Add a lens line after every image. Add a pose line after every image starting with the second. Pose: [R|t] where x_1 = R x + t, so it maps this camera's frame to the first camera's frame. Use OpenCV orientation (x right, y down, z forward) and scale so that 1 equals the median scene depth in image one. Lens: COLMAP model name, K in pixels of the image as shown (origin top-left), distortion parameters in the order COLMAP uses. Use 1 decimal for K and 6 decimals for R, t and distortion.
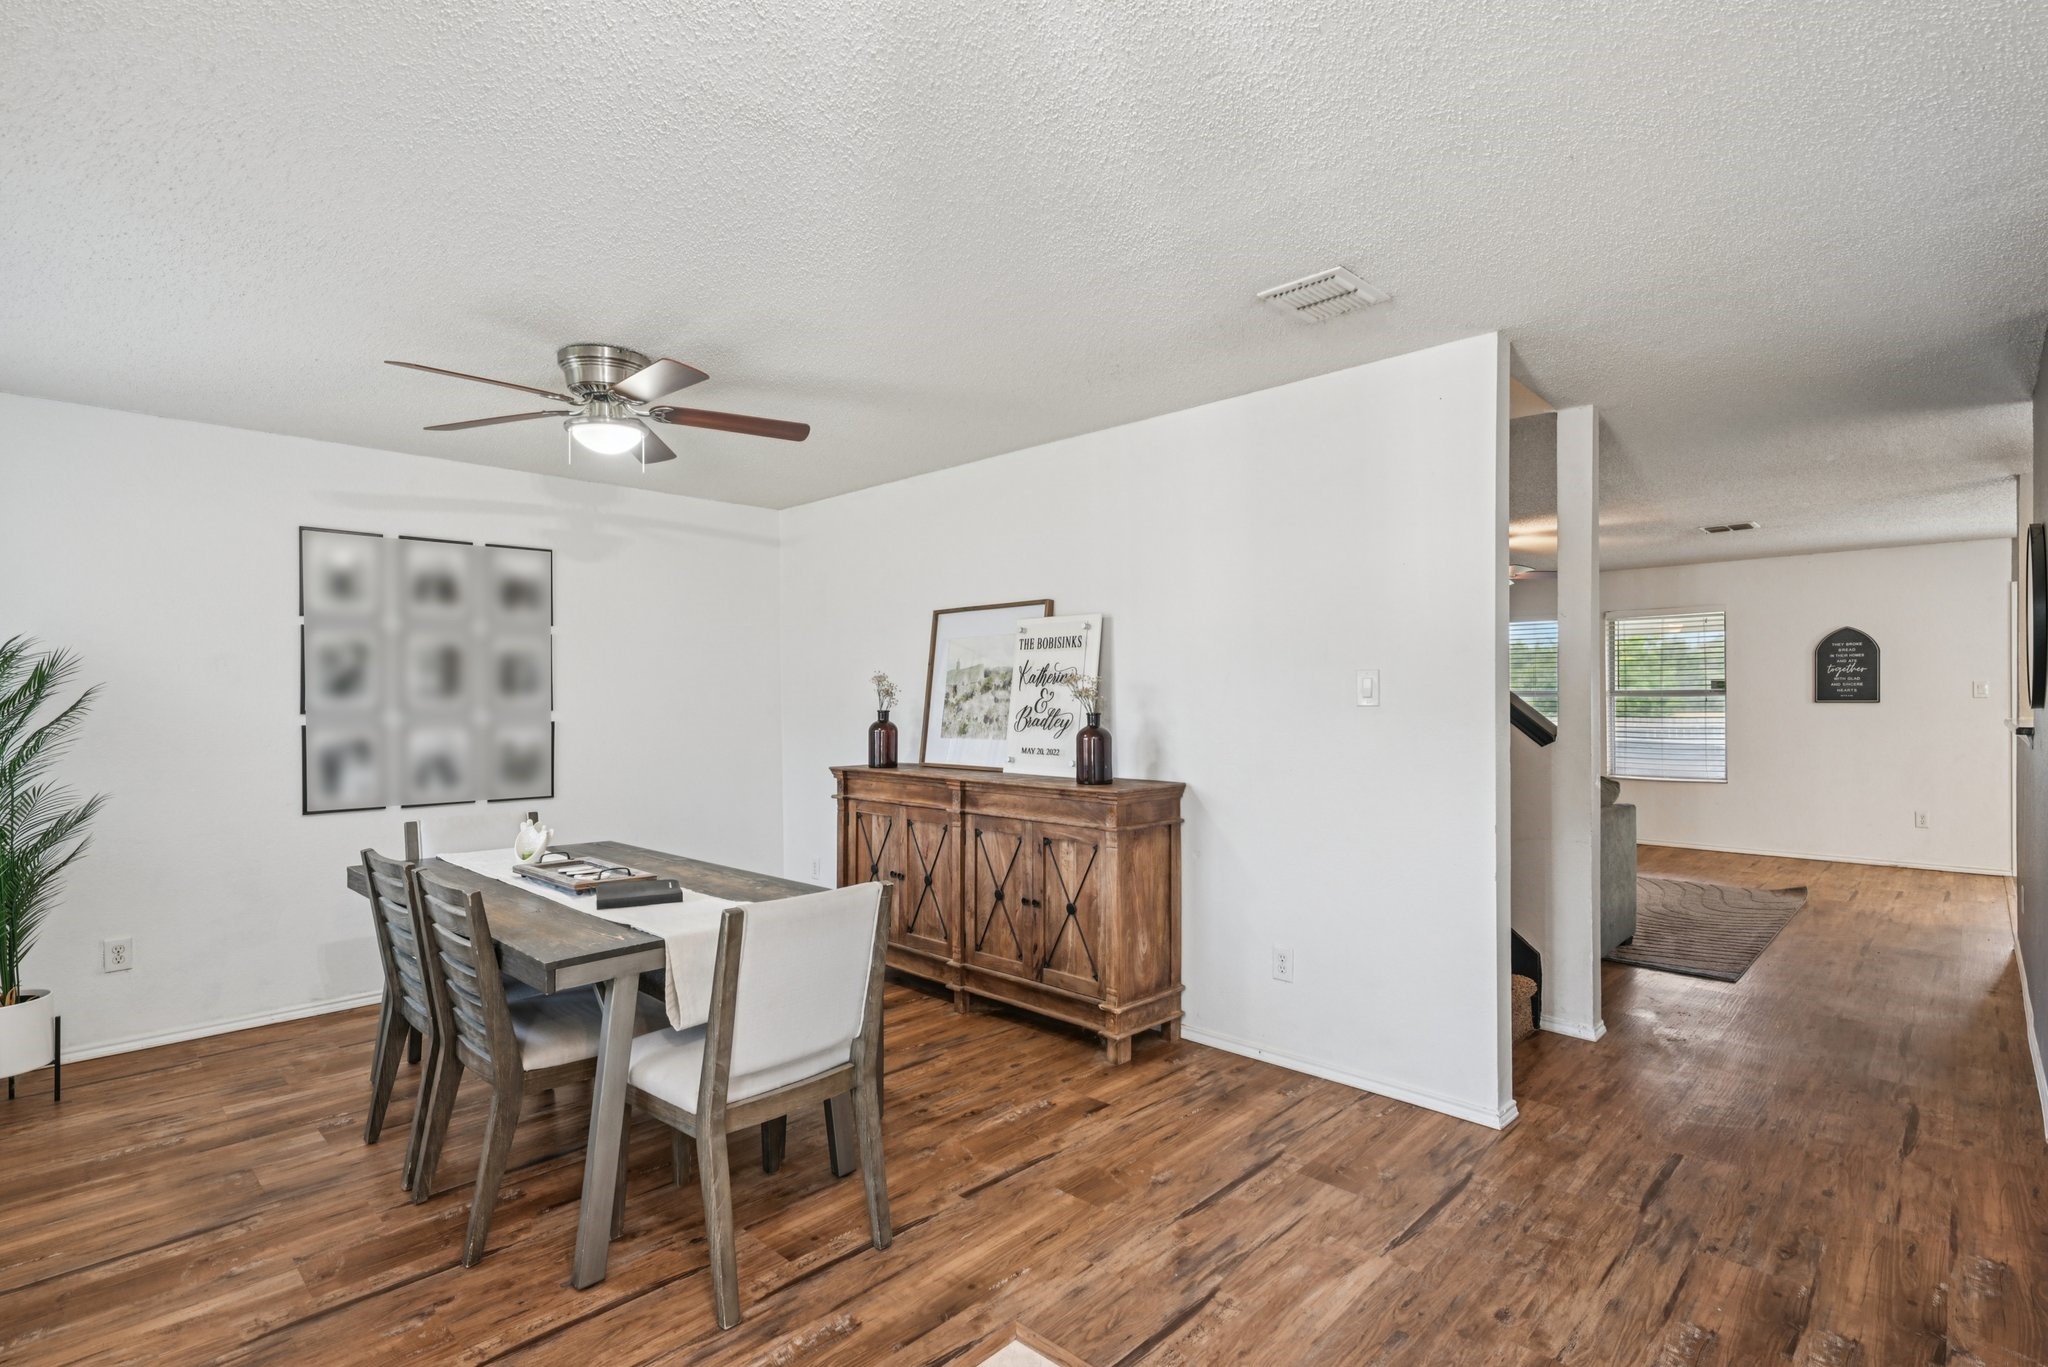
lens RADIAL K [[998.4, 0, 1024.0], [0, 998.4, 683.5], [0, 0, 1]] dist [0.004371, -0.000021]
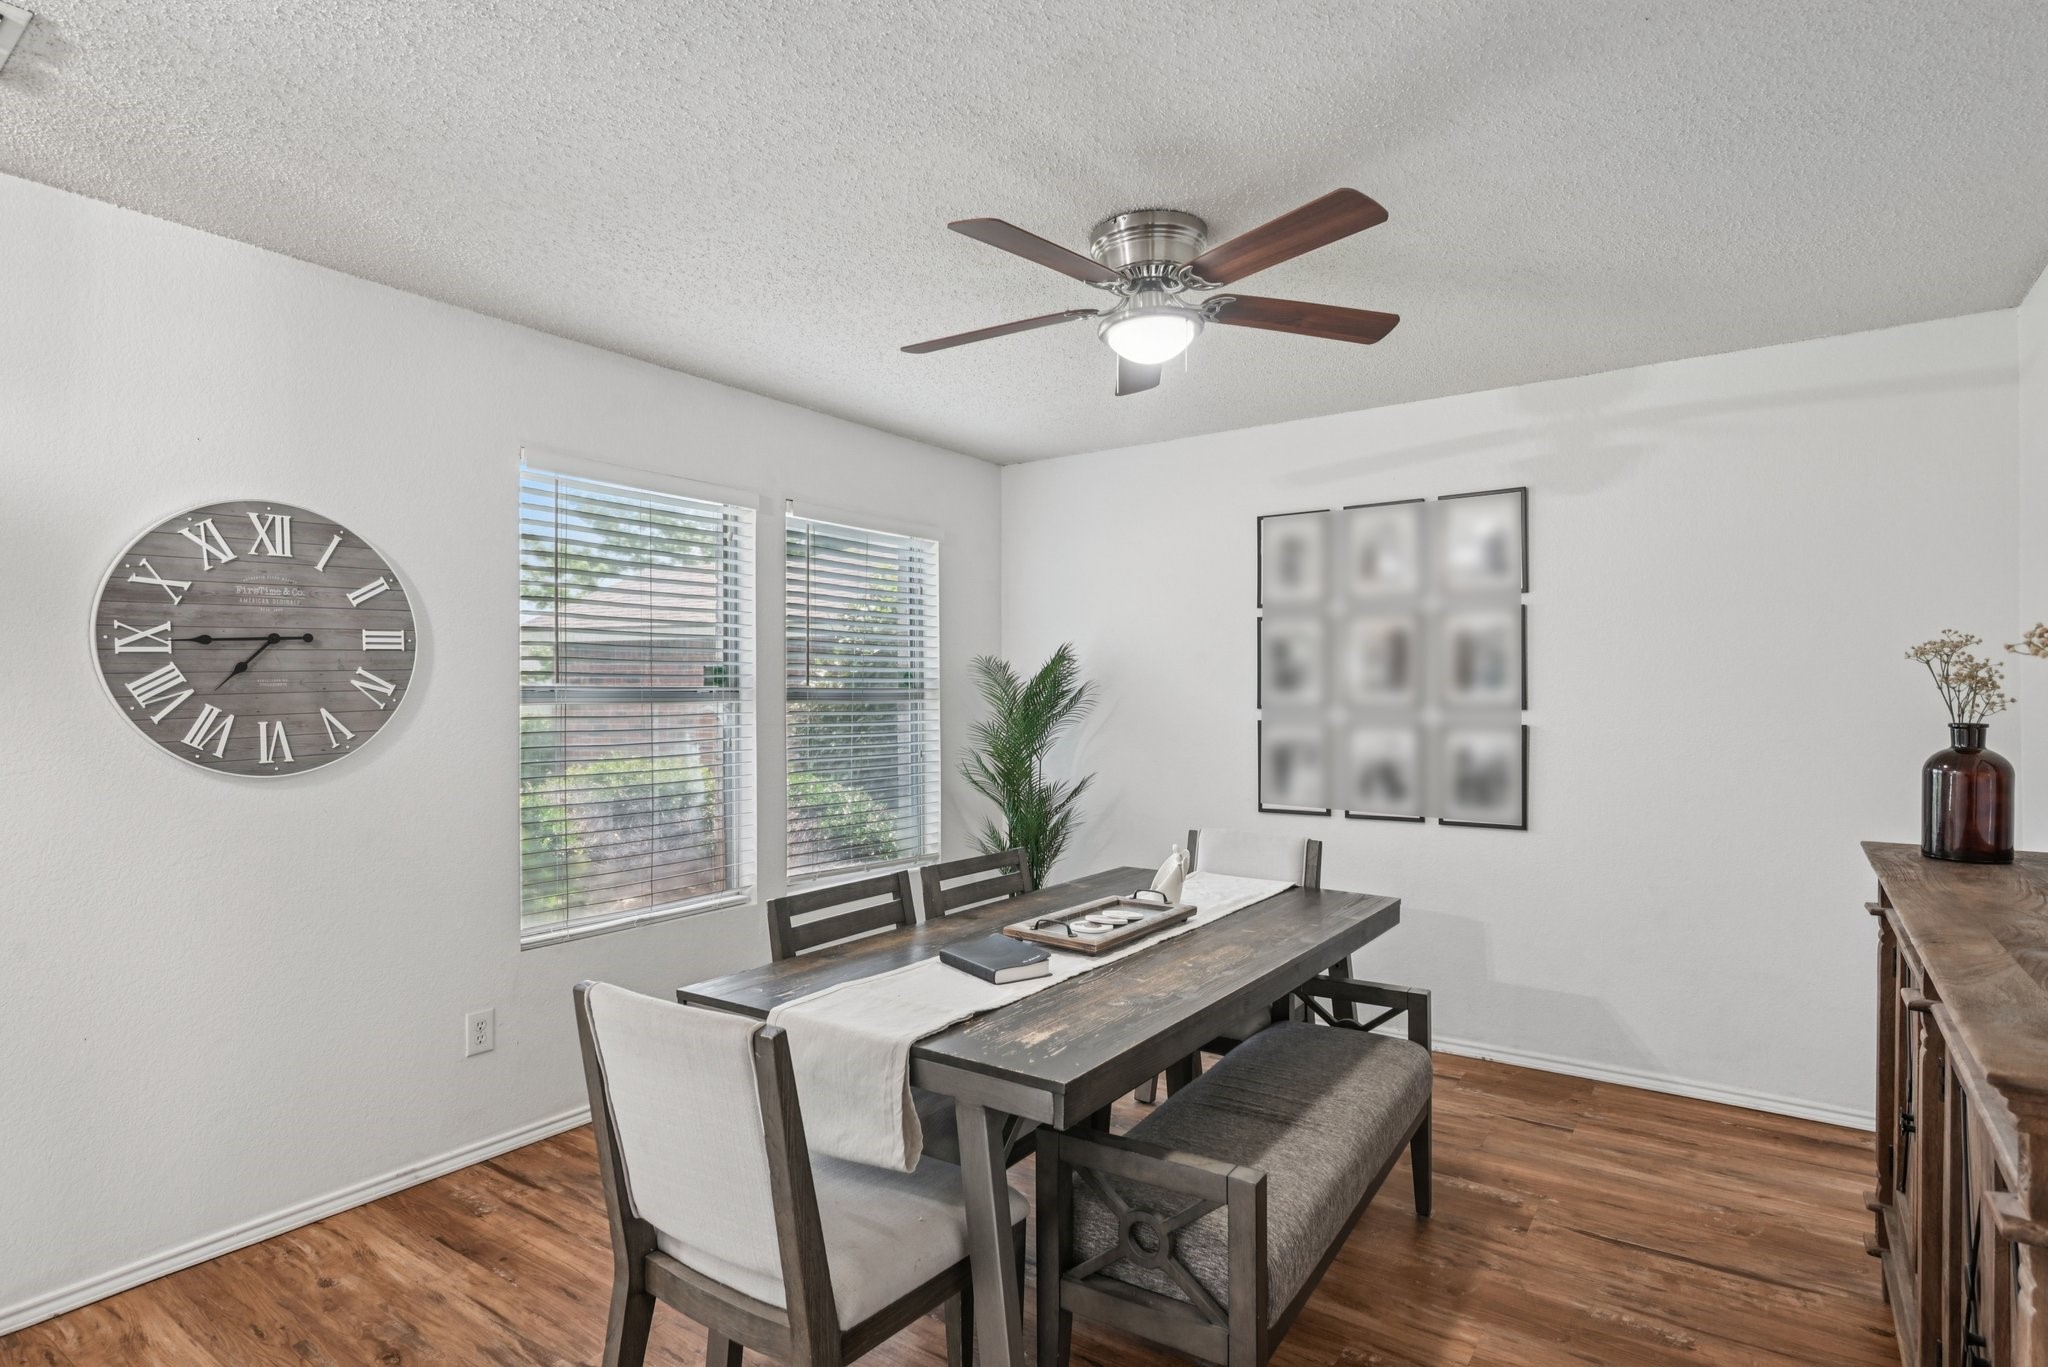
lens RADIAL K [[1055.2, 0, 1025.6], [0, 1055.2, 684.7], [0, 0, 1]] dist [-0.001738, -0.000561]
pose [[0.149835, -0.007203, -0.988685, 0.238265], [0.010566, 0.999928, -0.005683, 0.009691], [0.988655, -0.009595, 0.149901, 0.565861]]
